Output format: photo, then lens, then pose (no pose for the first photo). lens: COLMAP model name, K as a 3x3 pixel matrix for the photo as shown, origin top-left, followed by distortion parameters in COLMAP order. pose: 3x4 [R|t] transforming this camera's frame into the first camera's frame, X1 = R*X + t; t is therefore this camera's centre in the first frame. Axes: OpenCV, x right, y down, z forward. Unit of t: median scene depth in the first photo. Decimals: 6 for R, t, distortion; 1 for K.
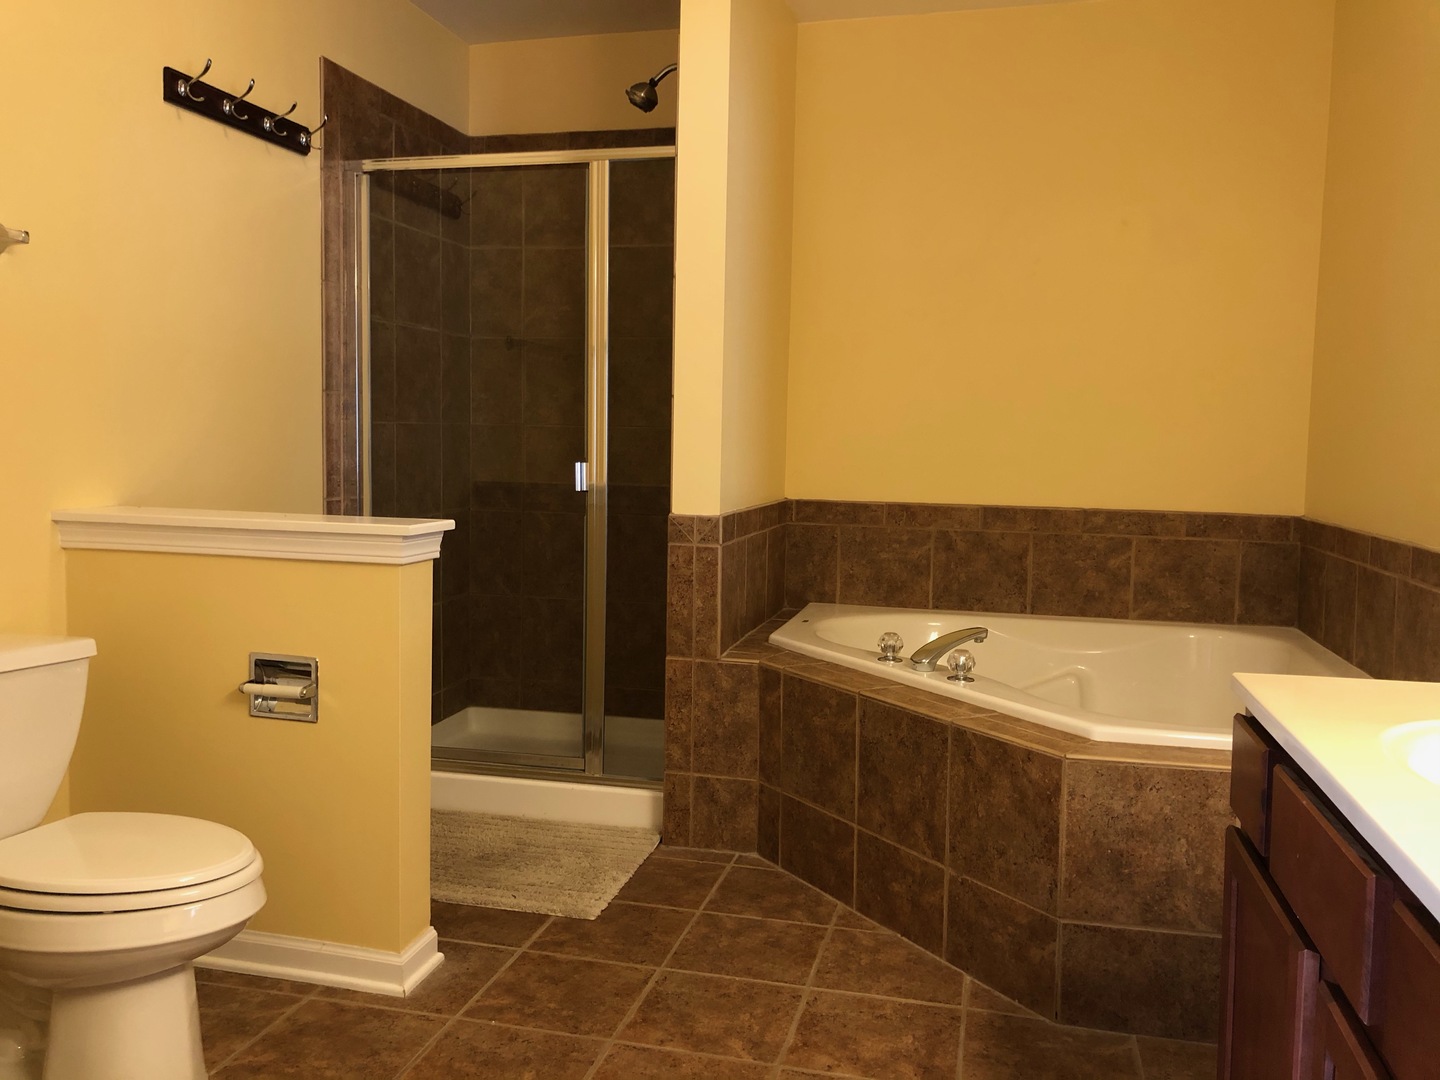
lens RADIAL K [[1189.1, 0, 716.1], [0, 1189.1, 534.6], [0, 0, 1]] dist [0.061527, -0.058048]
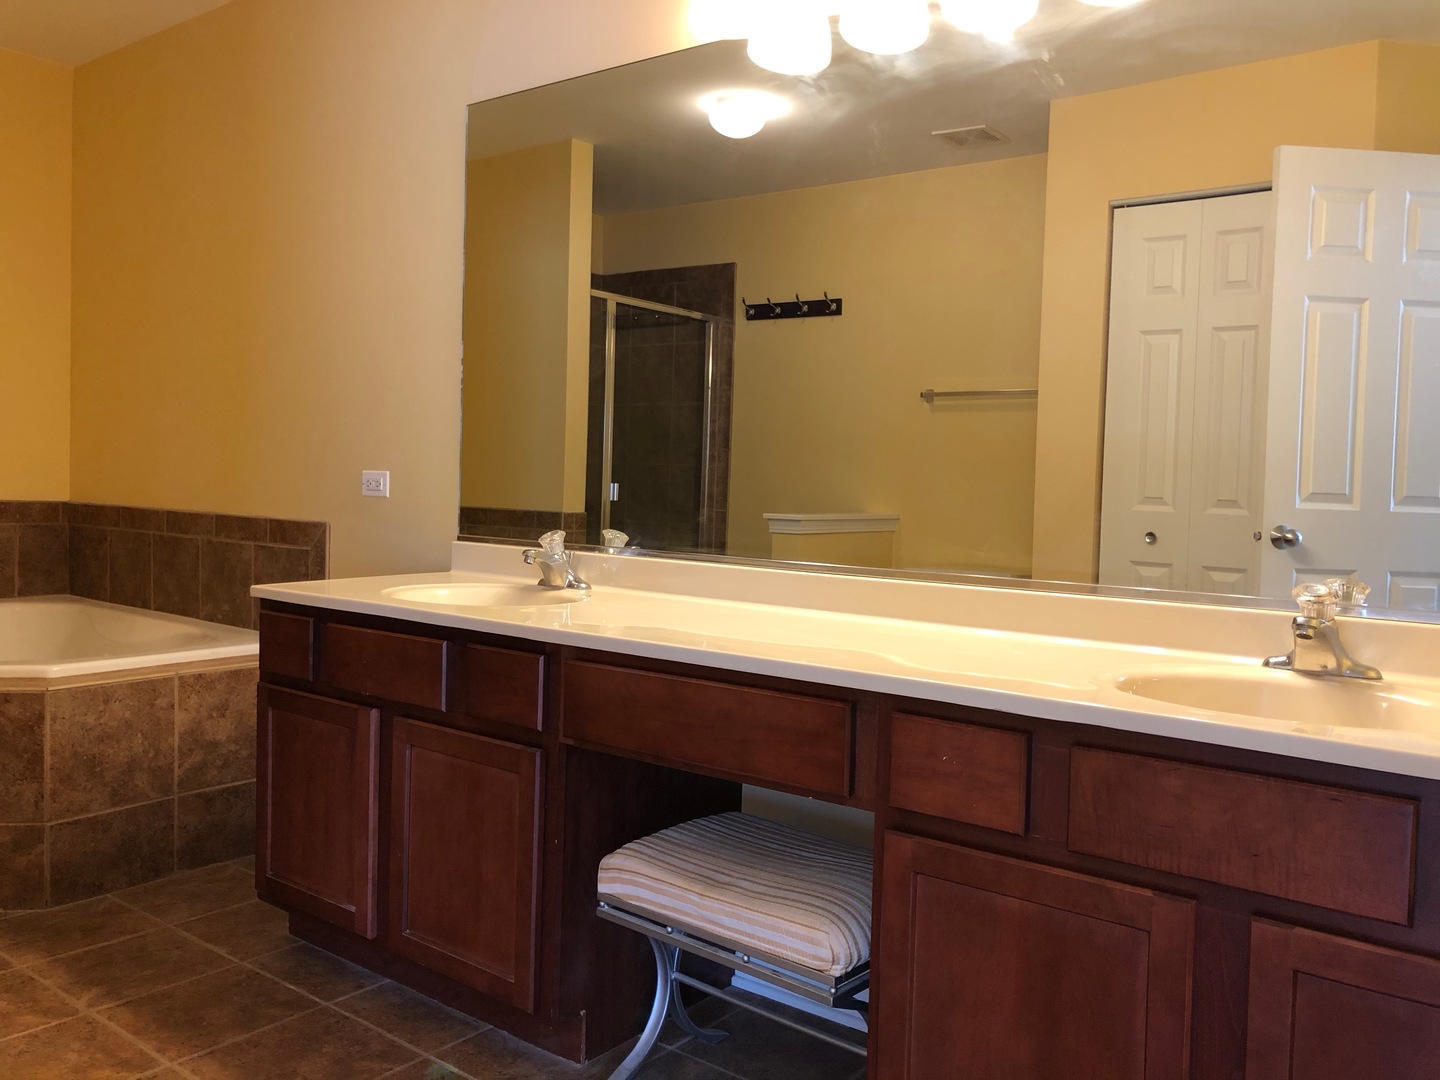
lens RADIAL K [[1189.1, 0, 722.4], [0, 1189.1, 539.4], [0, 0, 1]] dist [0.061527, -0.058048]
pose [[0.417462, -0.055000, 0.907028, -0.532660], [0.053407, 0.997926, 0.035932, 0.023486], [-0.907123, 0.033441, 0.419534, -0.155701]]
